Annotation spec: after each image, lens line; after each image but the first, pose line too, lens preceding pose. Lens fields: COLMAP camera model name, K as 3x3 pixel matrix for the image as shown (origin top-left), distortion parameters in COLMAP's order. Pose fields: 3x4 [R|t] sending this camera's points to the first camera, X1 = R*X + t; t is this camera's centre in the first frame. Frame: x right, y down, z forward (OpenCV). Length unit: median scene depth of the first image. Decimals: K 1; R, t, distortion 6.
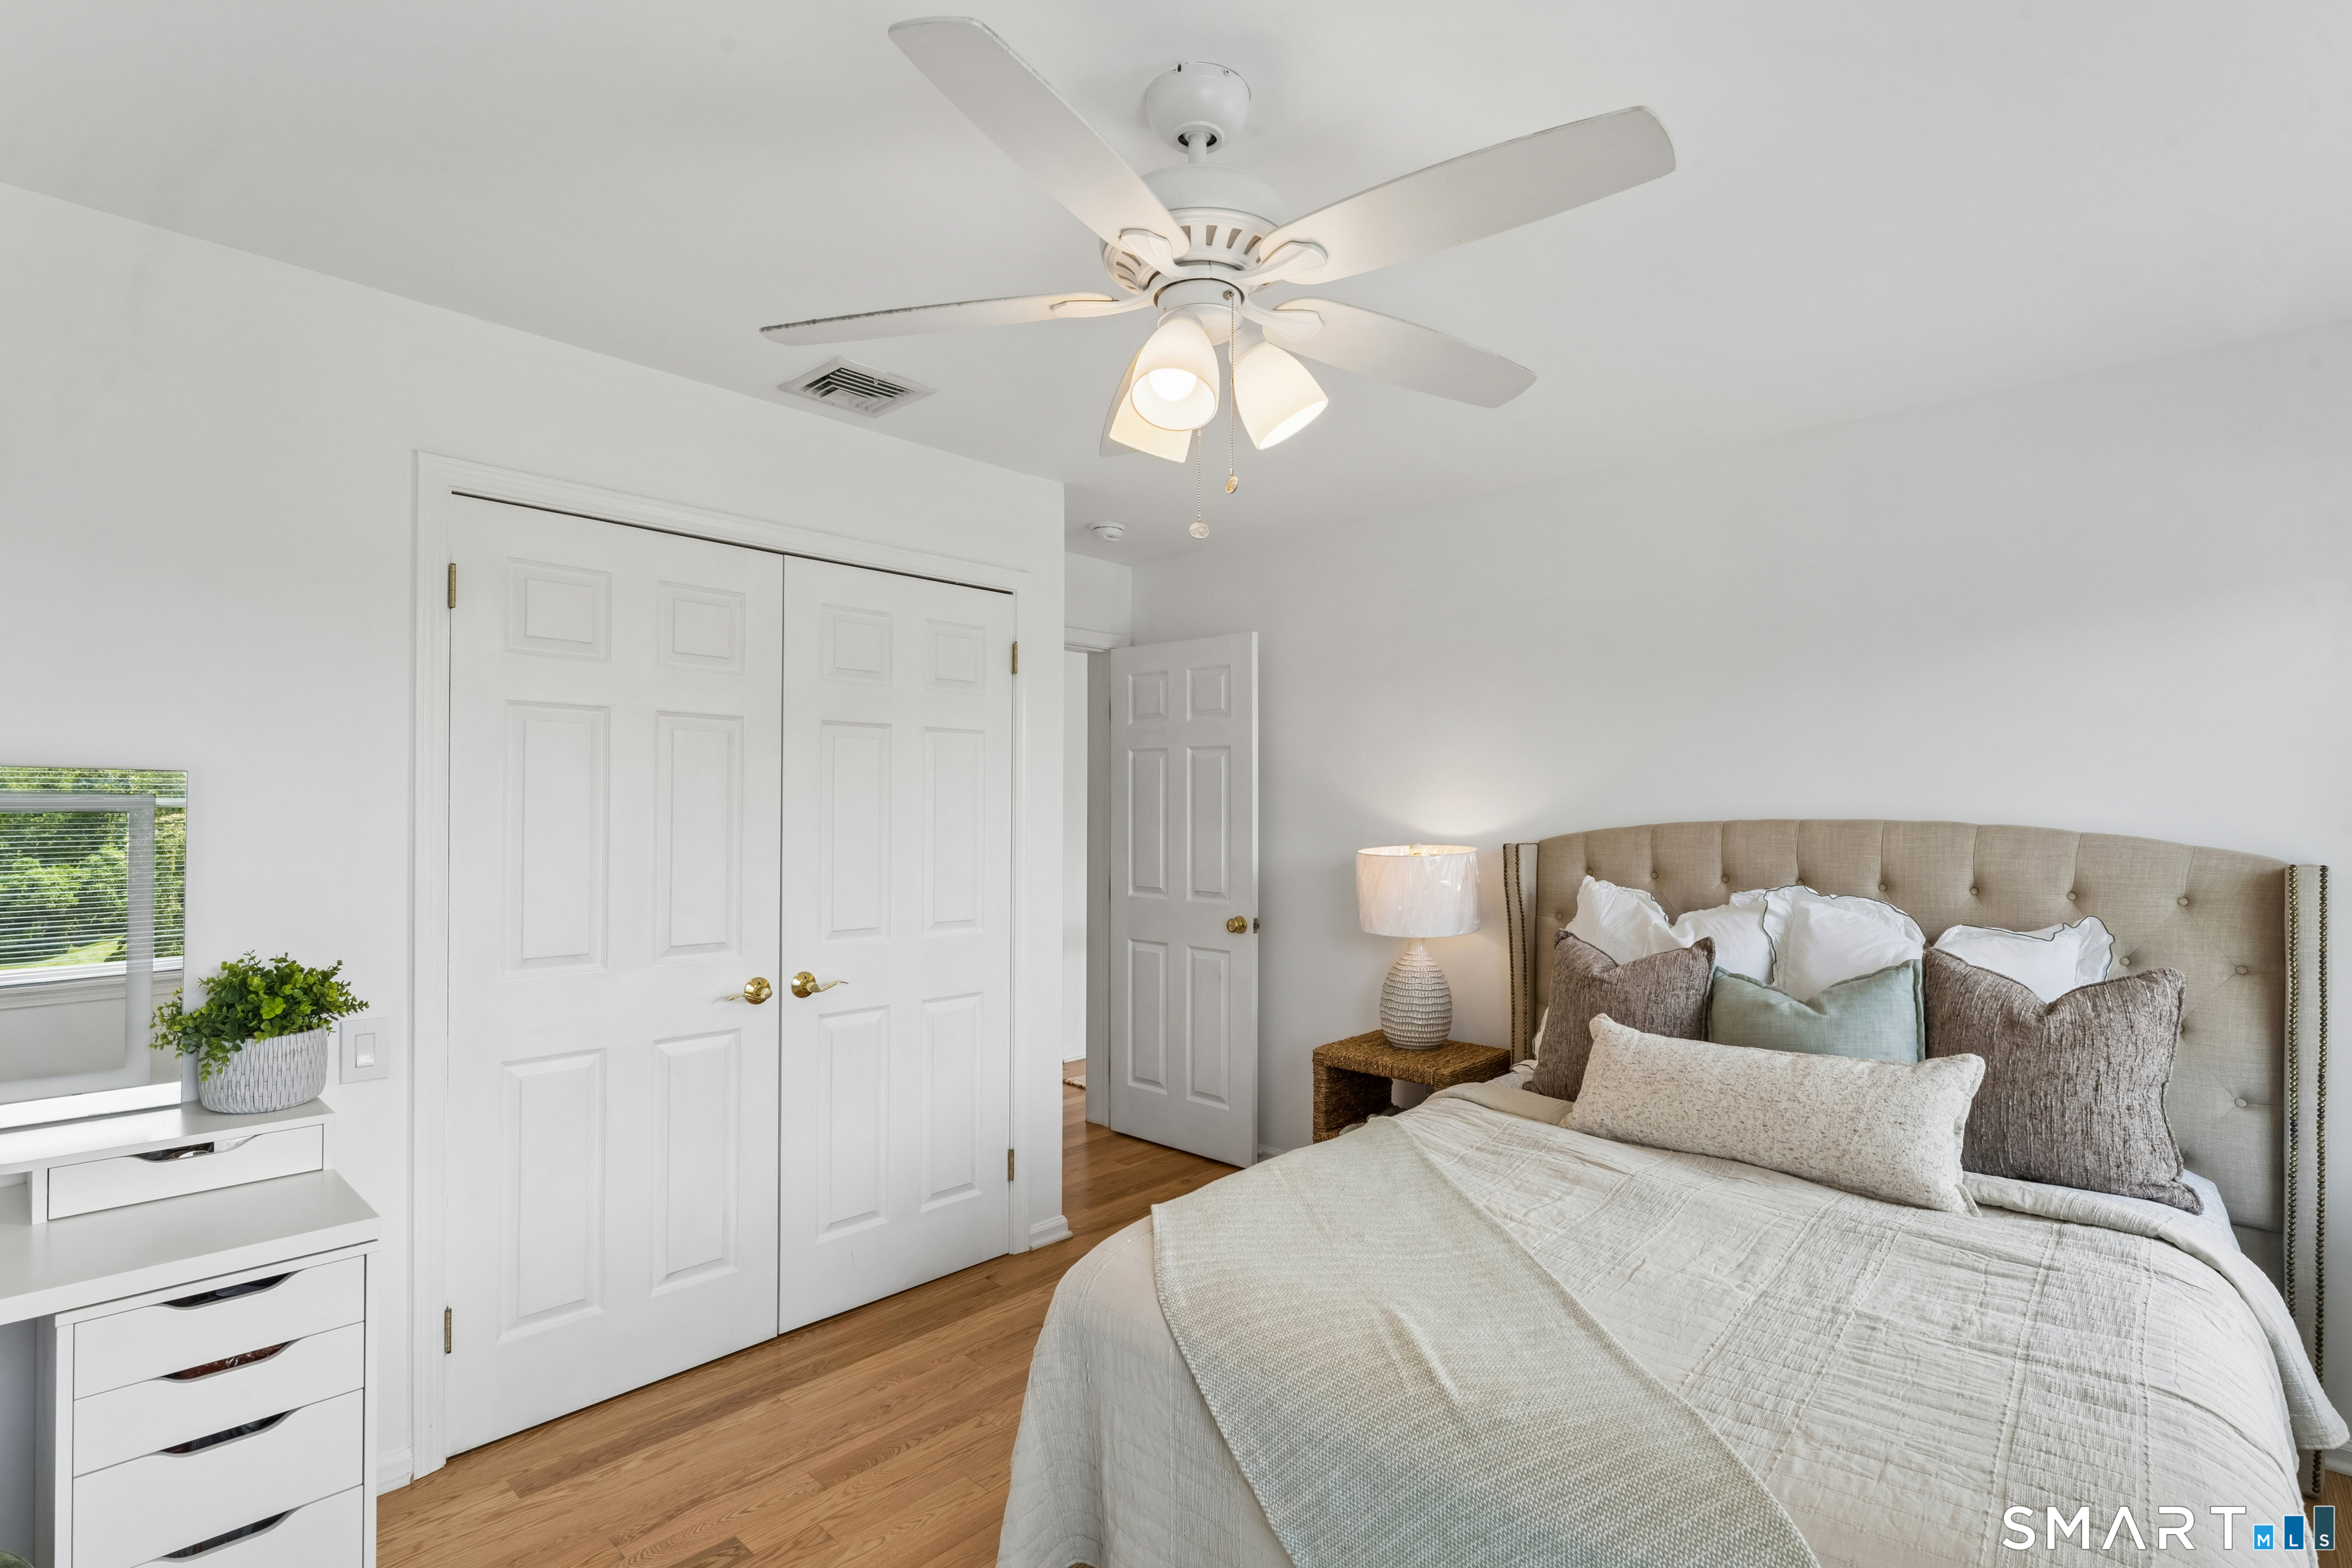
lens RADIAL K [[1095.4, 0, 1176.3], [0, 1095.4, 790.2], [0, 0, 1]] dist [0.001640, -0.000596]
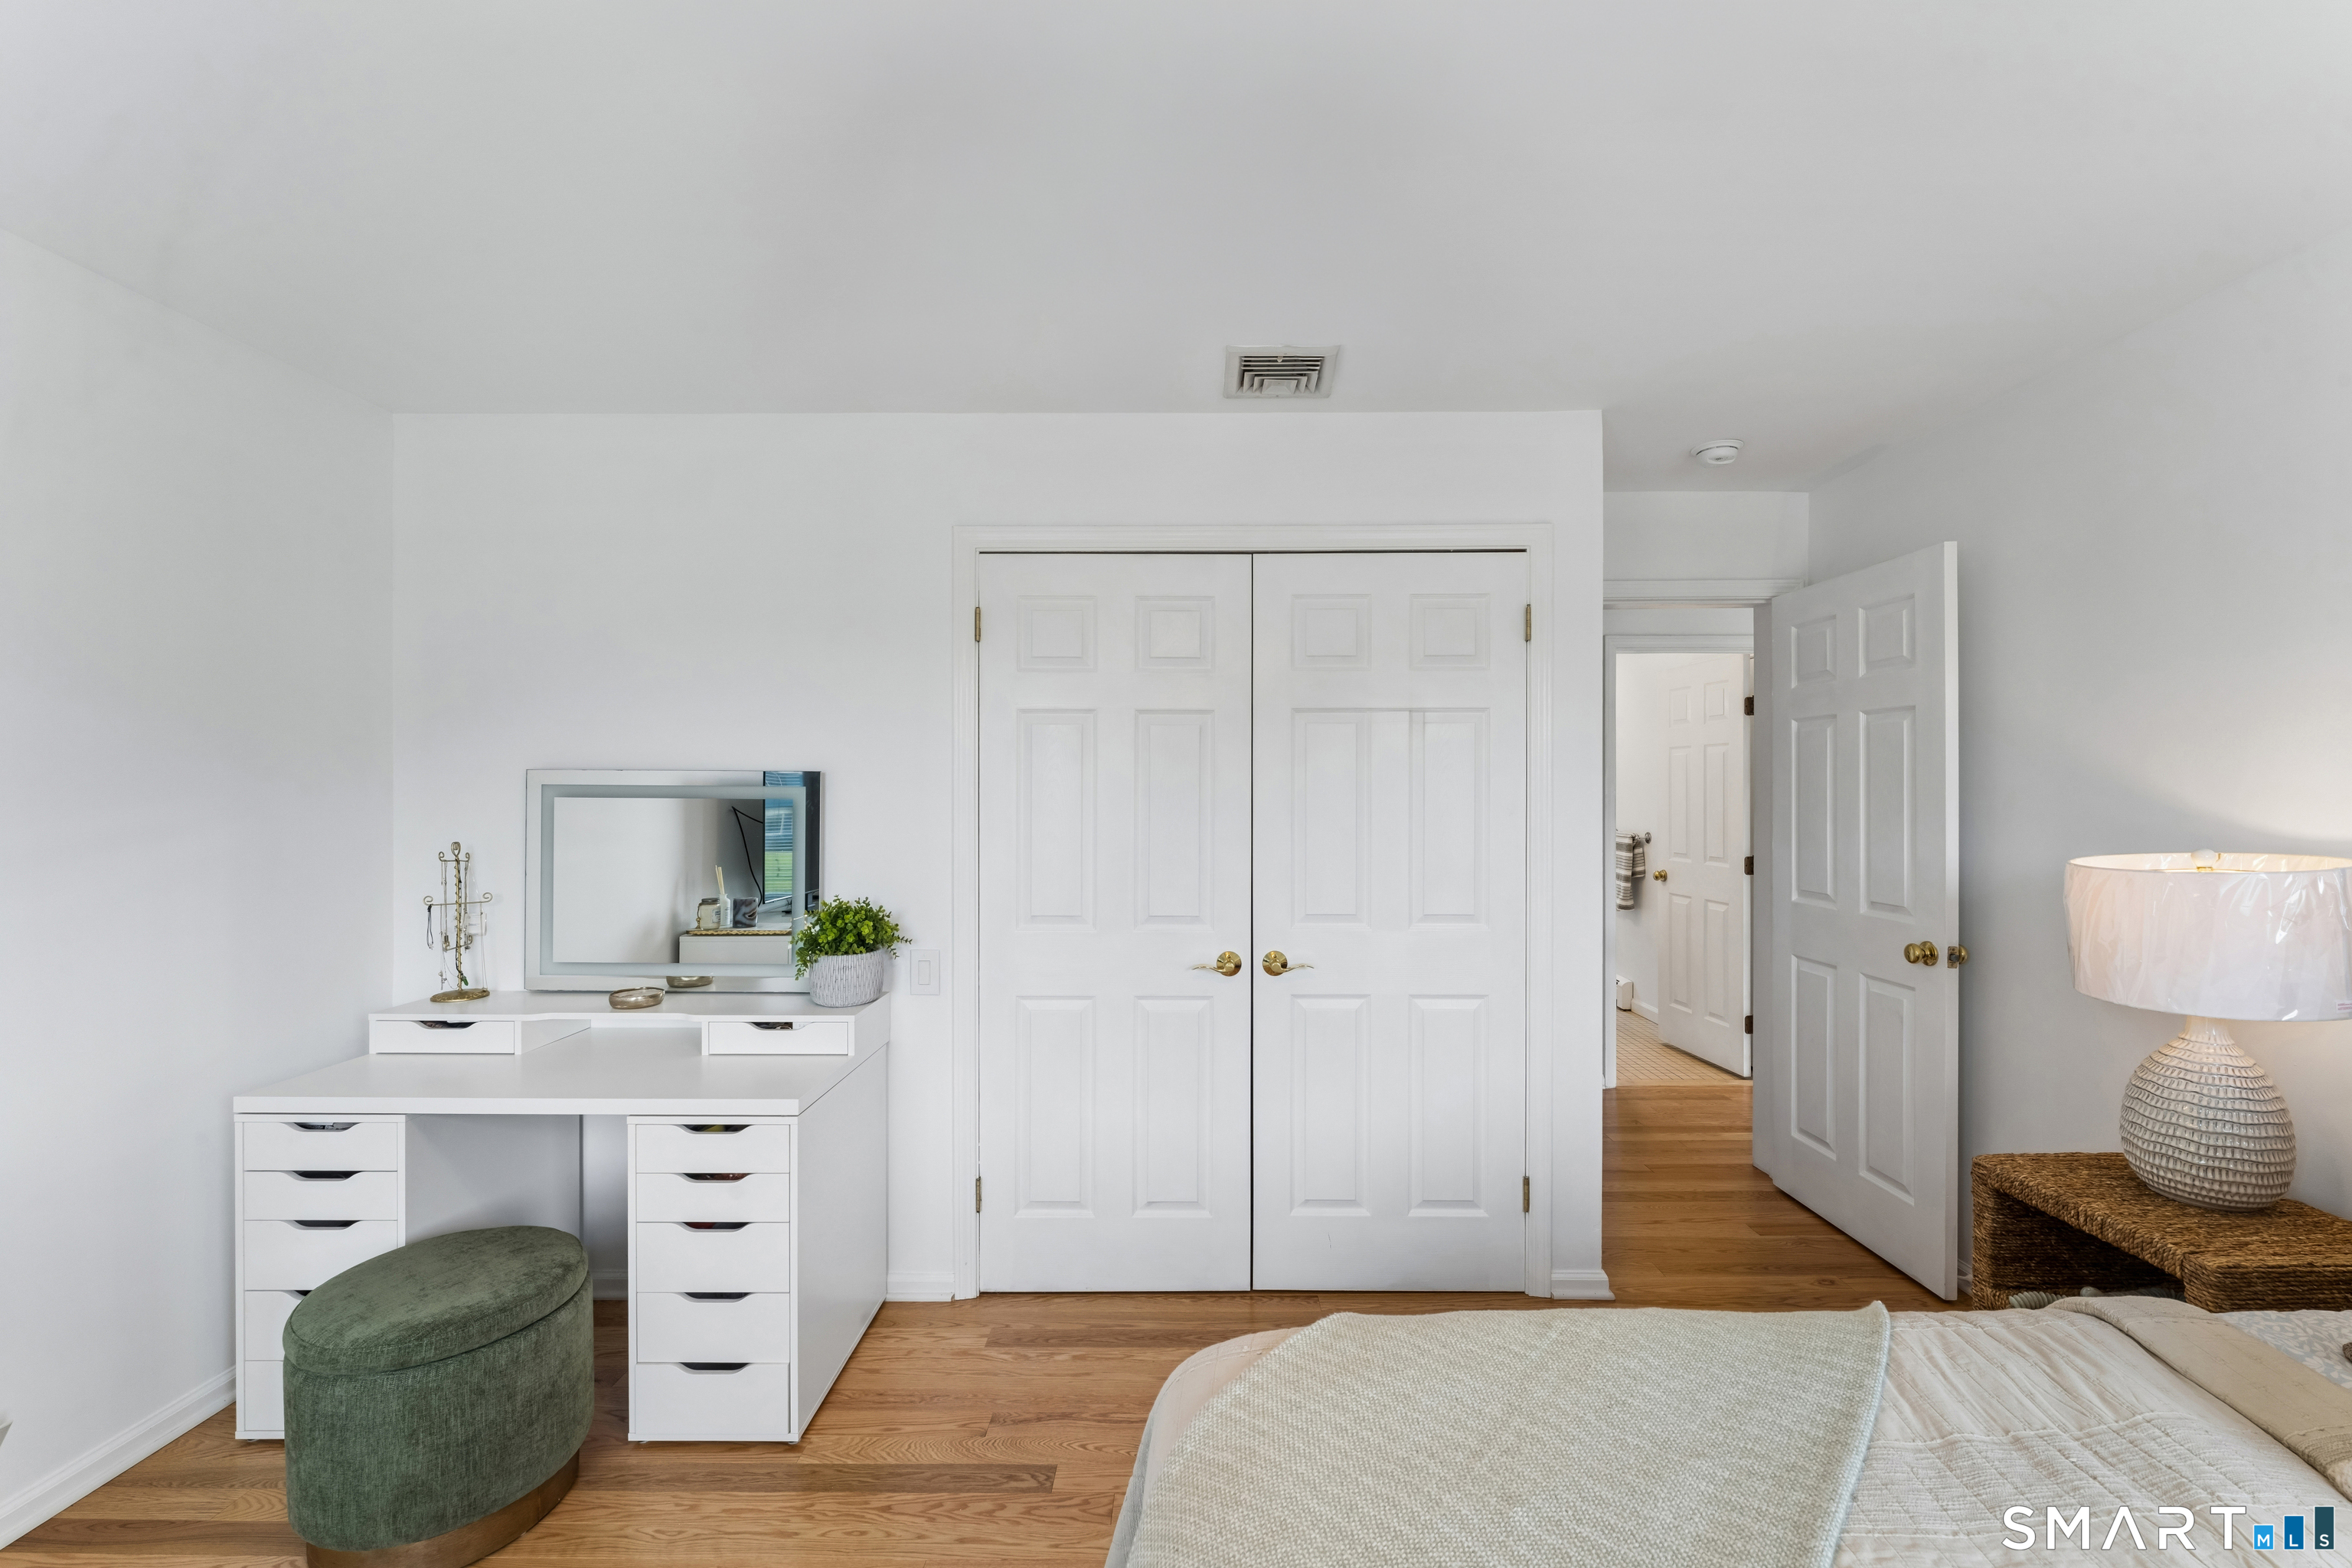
lens RADIAL K [[956.1, 0, 1177.1], [0, 956.1, 789.2], [0, 0, 1]] dist [0.000291, -0.000797]
pose [[0.686276, -0.008260, -0.727295, 0.234985], [0.016114, 0.999863, 0.003849, 0.006195], [0.727163, -0.014361, 0.686315, 0.281995]]
